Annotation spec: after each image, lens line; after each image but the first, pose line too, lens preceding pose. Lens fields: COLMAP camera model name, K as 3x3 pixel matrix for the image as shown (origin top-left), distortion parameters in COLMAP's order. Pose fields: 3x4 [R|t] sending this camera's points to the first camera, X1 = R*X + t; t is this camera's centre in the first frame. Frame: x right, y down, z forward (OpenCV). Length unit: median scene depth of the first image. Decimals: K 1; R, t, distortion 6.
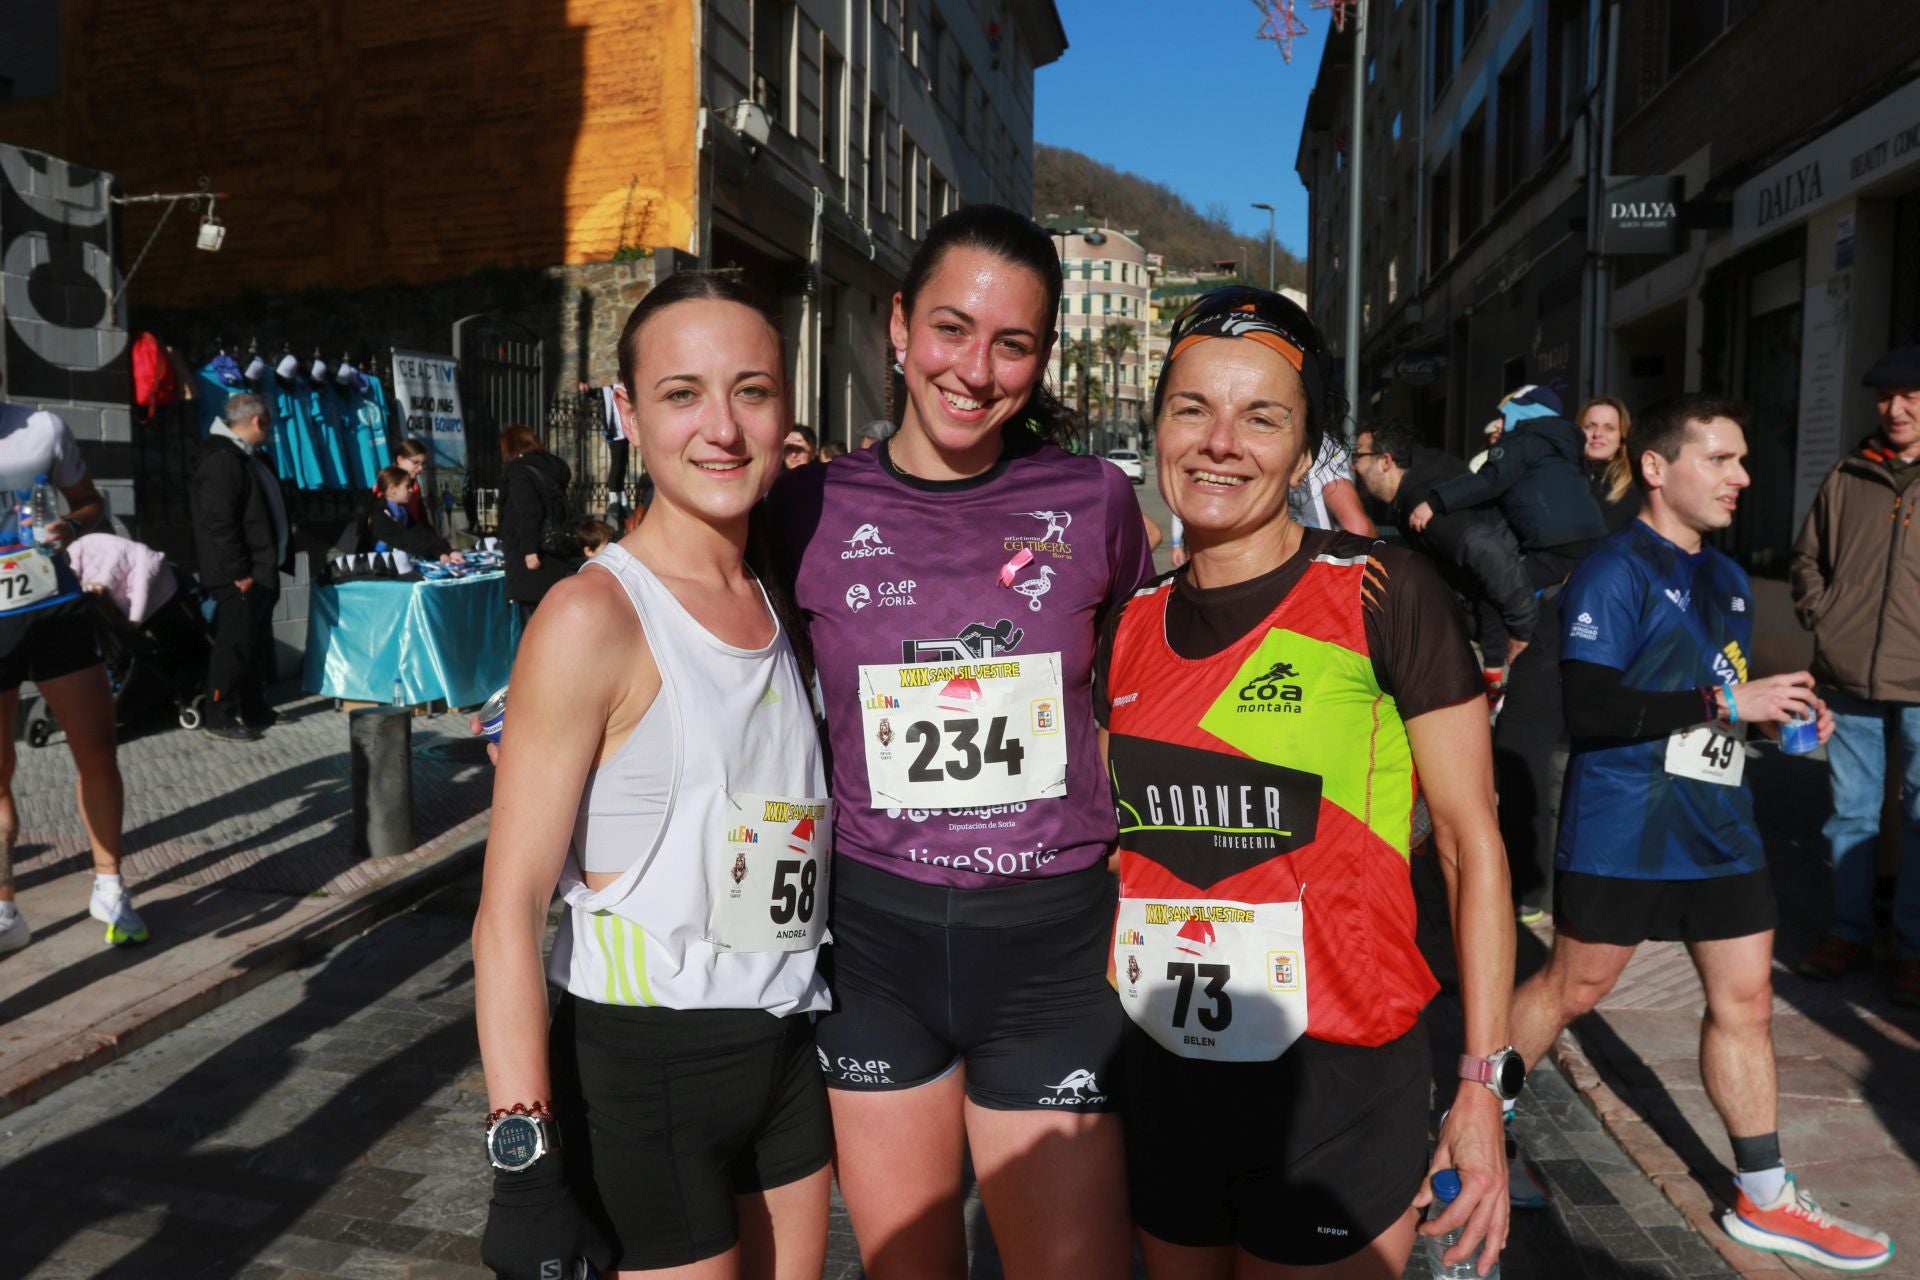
lens RADIAL K [[1469.7, 0, 960.0], [0, 1469.7, 640.0], [0, 0, 1]] dist [-0.092692, 0.051208]
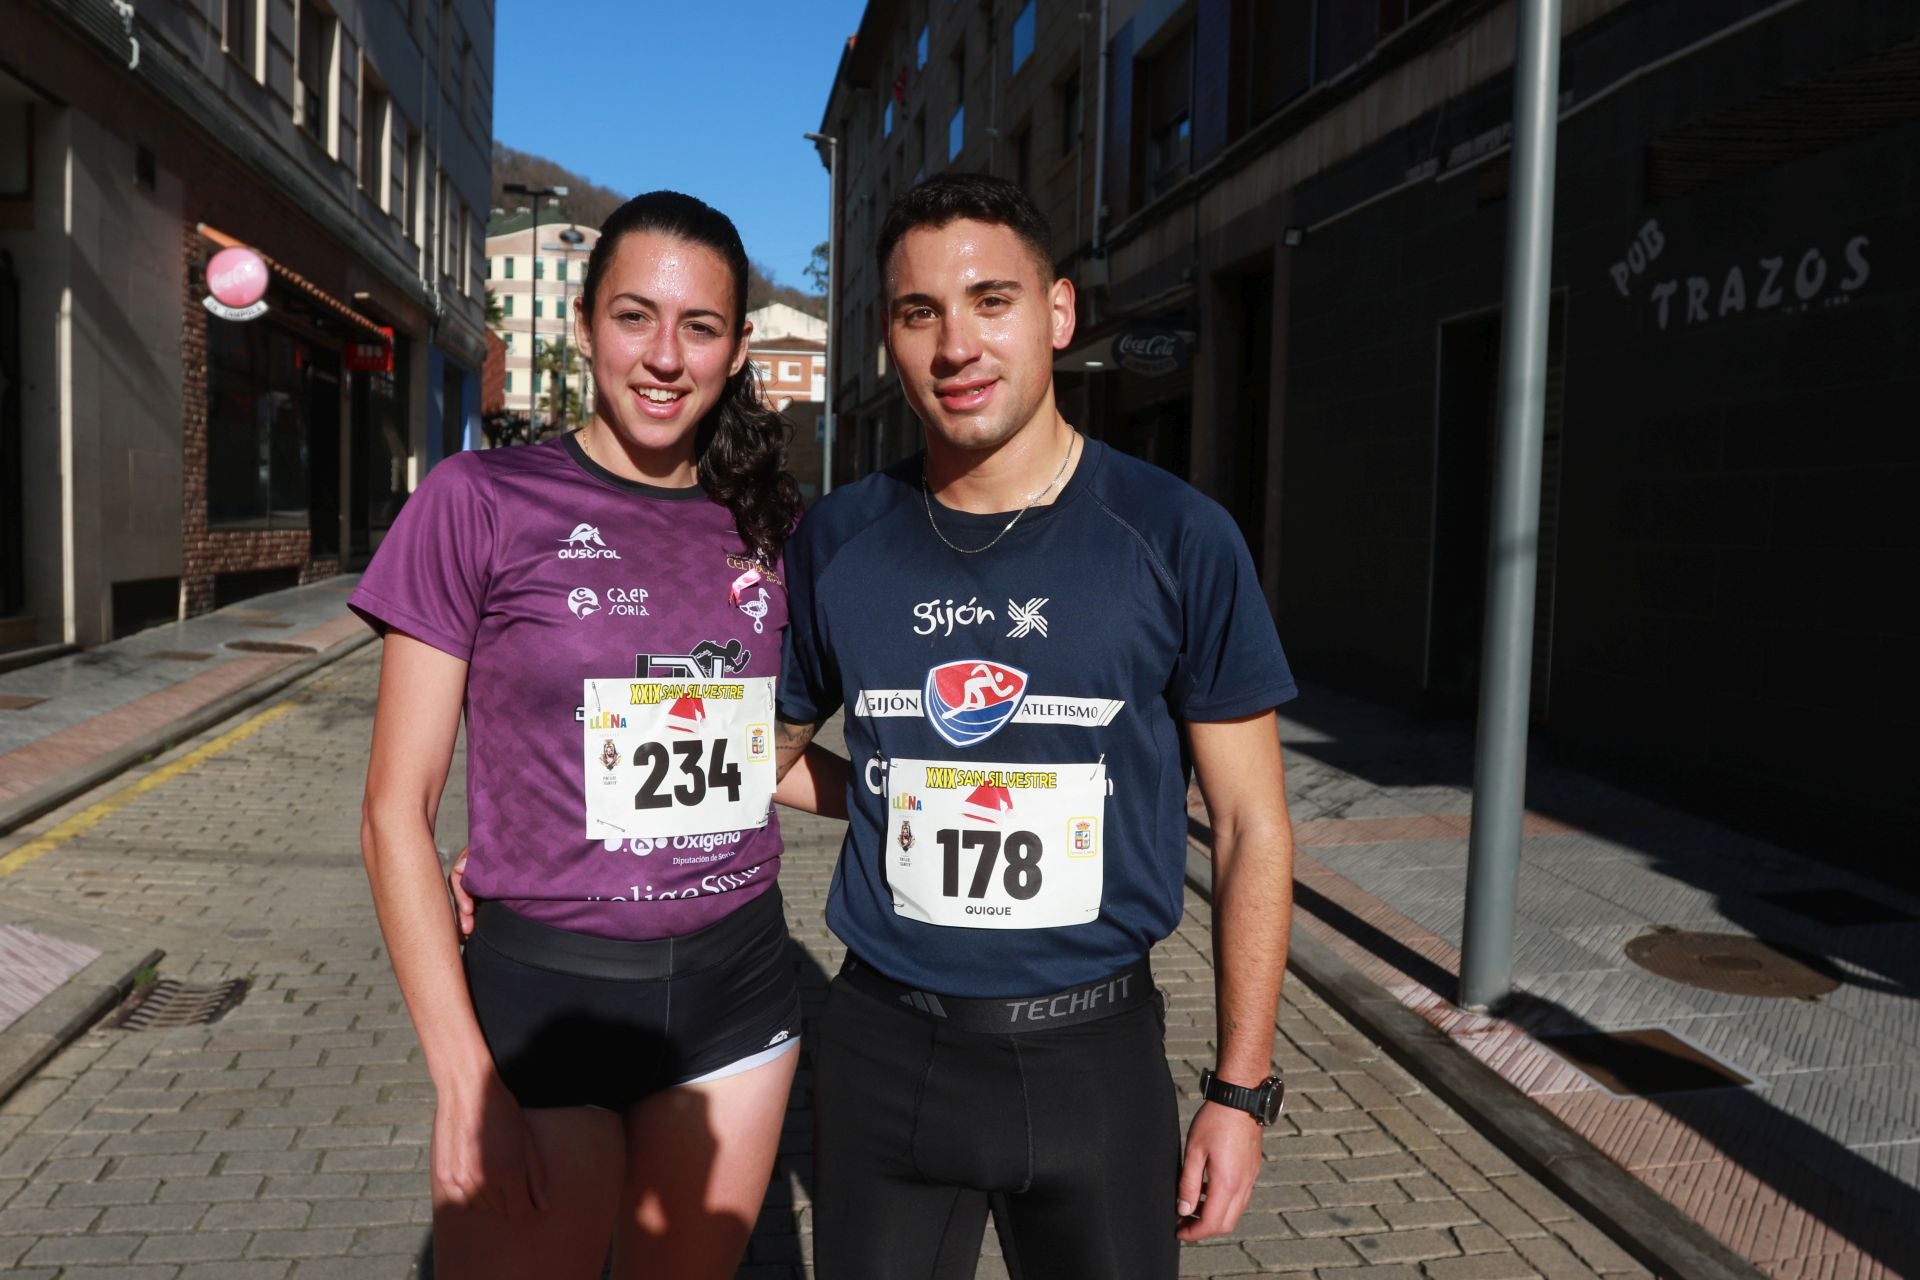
lens RADIAL K [[1469.7, 0, 960.0], [0, 1469.7, 640.0], [0, 0, 1]] dist [-0.092692, 0.051208]
pose [[0.938224, -0.008113, 0.345934, 0.050066], [0.013552, 0.999820, -0.013310, -0.088522], [-0.345763, 0.017176, 0.938165, 0.686229]]
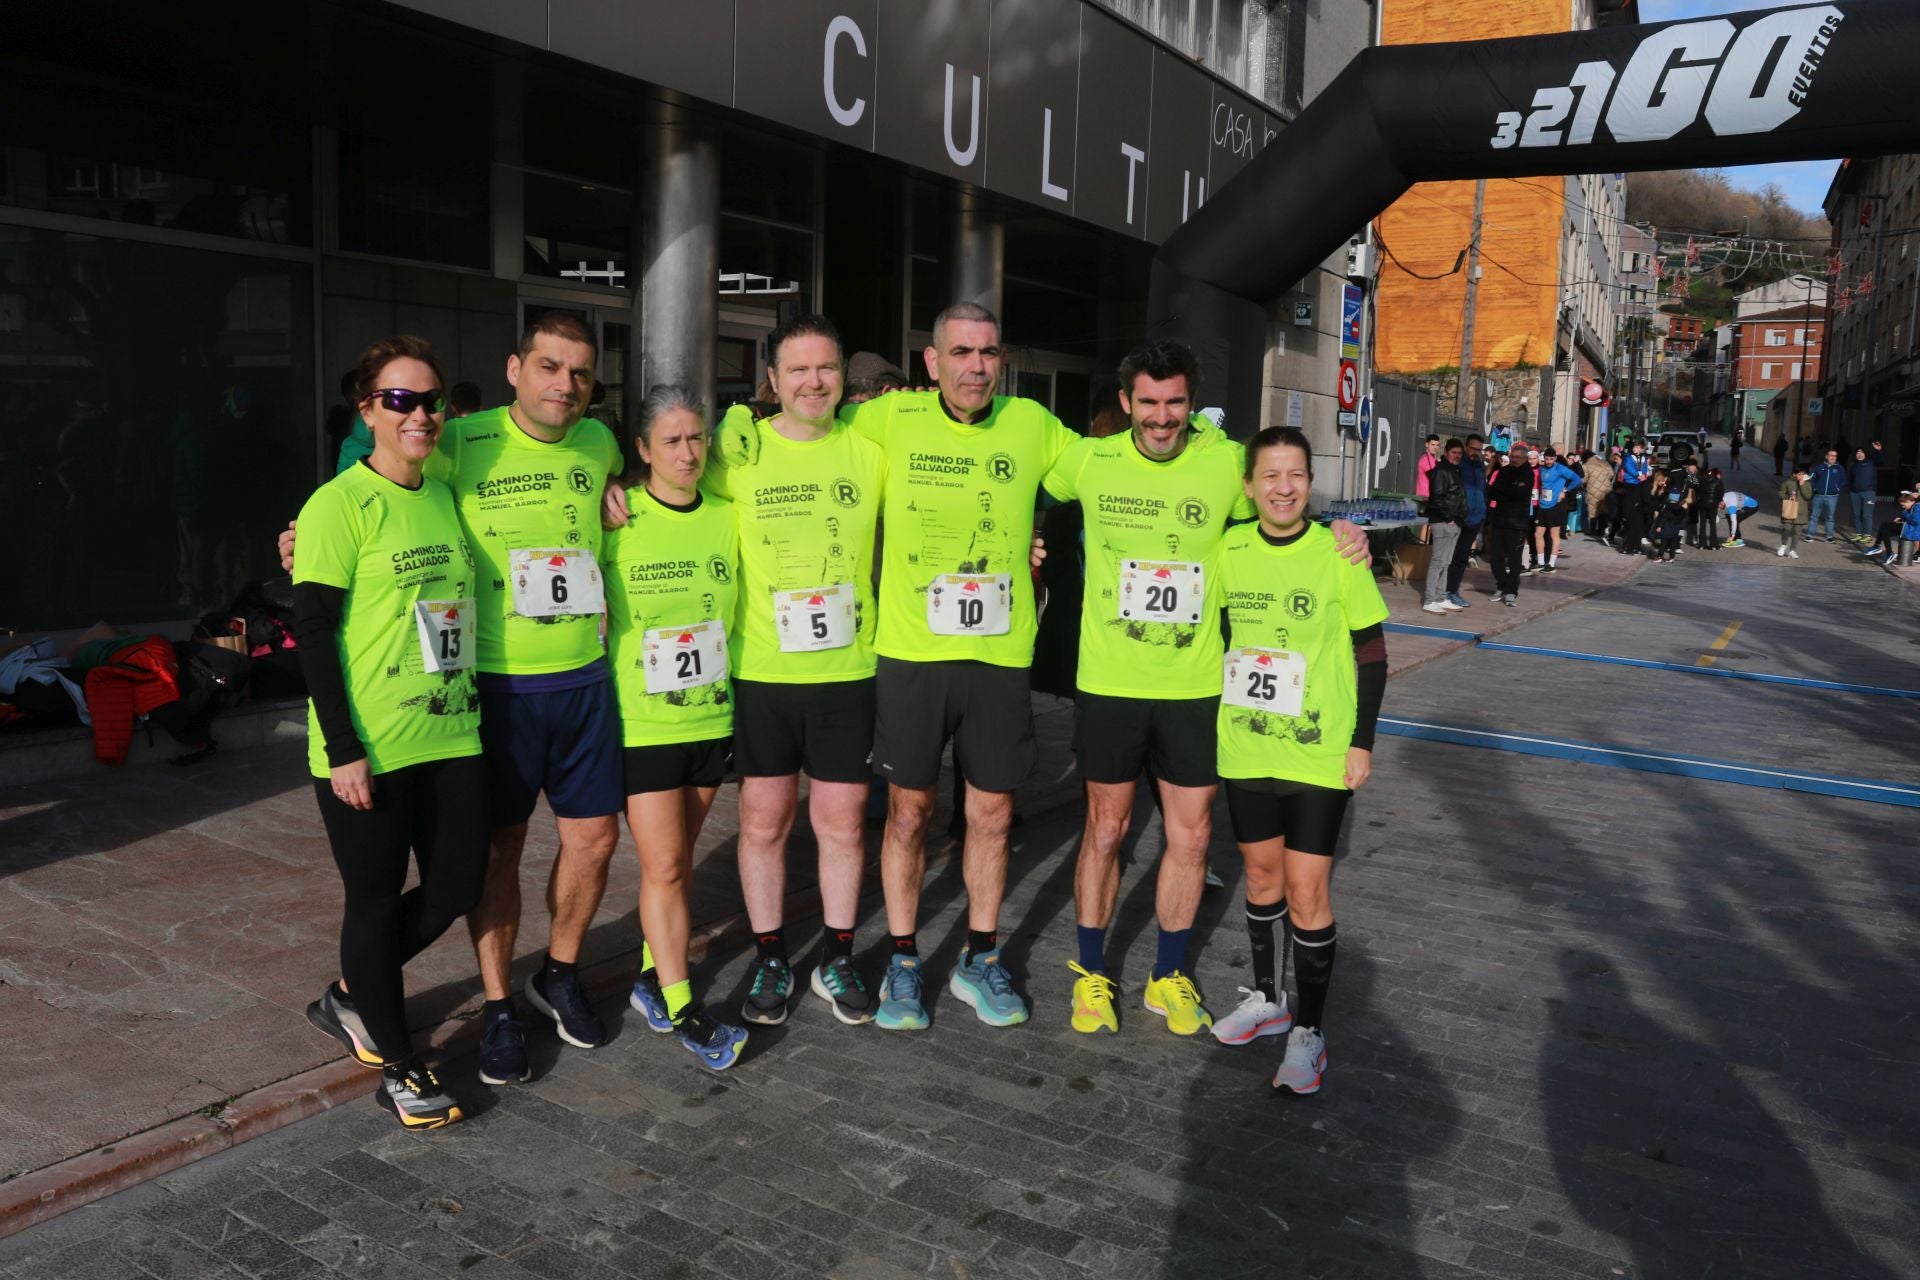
lens RADIAL K [[1469.7, 0, 960.0], [0, 1469.7, 640.0], [0, 0, 1]] dist [-0.092692, 0.051208]
pose [[0.956622, 0.056063, -0.285888, -0.398008], [-0.048225, 0.998244, 0.034390, 0.131375], [0.287314, -0.019112, 0.957646, -1.446594]]
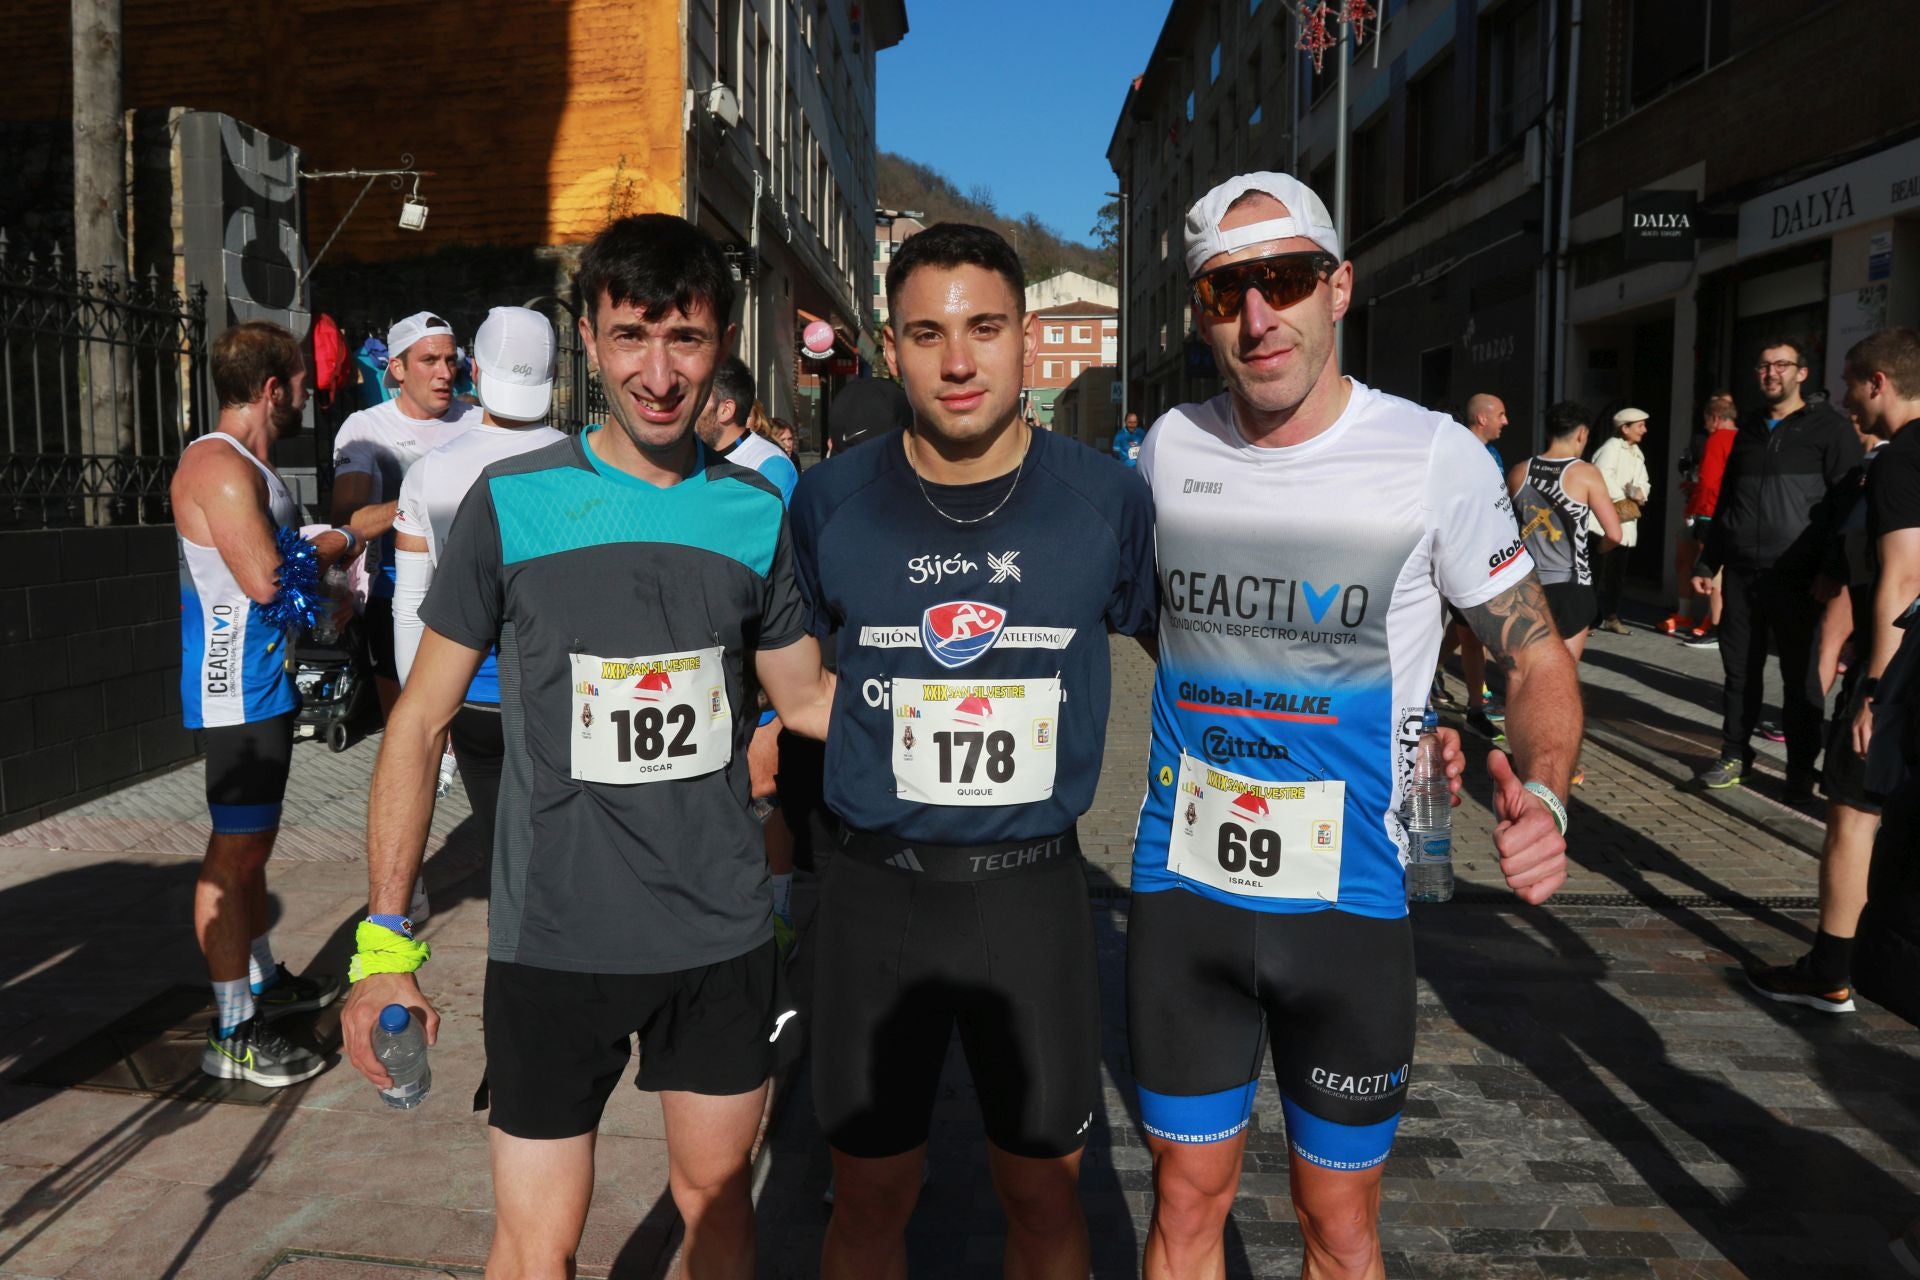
lens RADIAL K [[1469.7, 0, 960.0], [0, 1469.7, 640.0], [0, 0, 1]] dist [-0.092692, 0.051208]
pose [[0.987439, -0.022694, 0.156365, -0.156632], [0.020675, 0.999681, 0.014525, -0.000983], [-0.156644, -0.011110, 0.987593, -0.011414]]
